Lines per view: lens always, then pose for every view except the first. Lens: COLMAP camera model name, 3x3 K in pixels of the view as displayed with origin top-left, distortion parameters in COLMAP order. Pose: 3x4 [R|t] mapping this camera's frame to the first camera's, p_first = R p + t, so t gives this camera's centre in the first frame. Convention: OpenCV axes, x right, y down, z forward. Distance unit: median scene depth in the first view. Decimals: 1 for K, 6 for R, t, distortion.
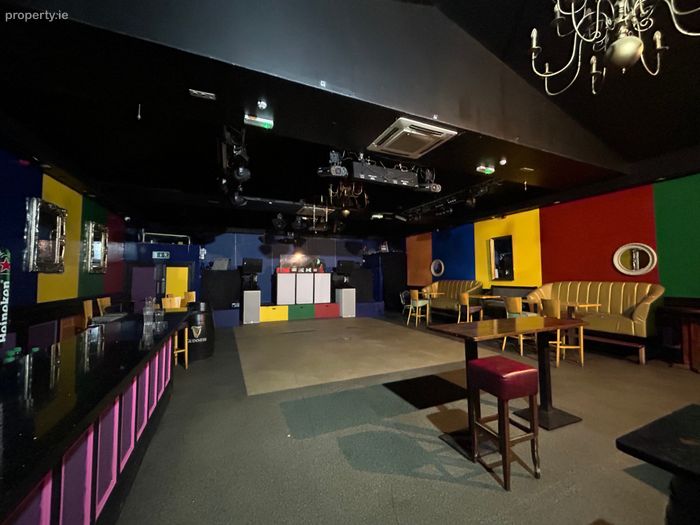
lens RADIAL K [[281.4, 0, 349.2], [0, 281.4, 261.6], [0, 0, 1]] dist [-0.003470, -0.000182]
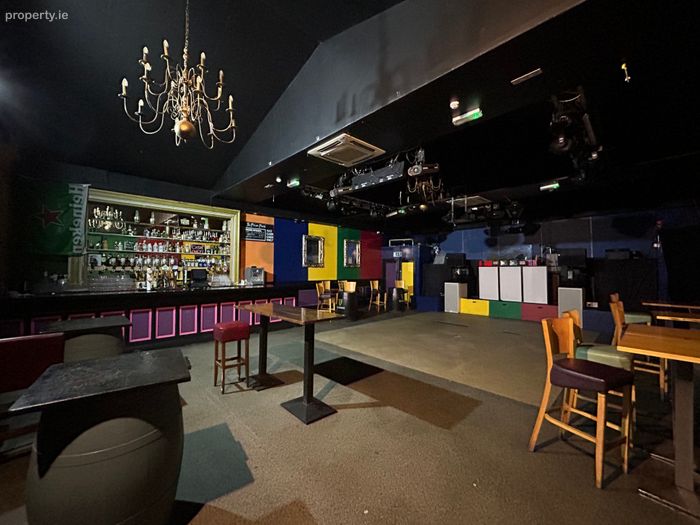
lens RADIAL K [[281.4, 0, 350.9], [0, 281.4, 263.9], [0, 0, 1]] dist [-0.003470, -0.000182]
pose [[0.349825, -0.011863, -0.936740, 0.545212], [0.044435, 0.999005, 0.003942, 0.008542], [0.935761, -0.043003, 0.350003, 0.254489]]
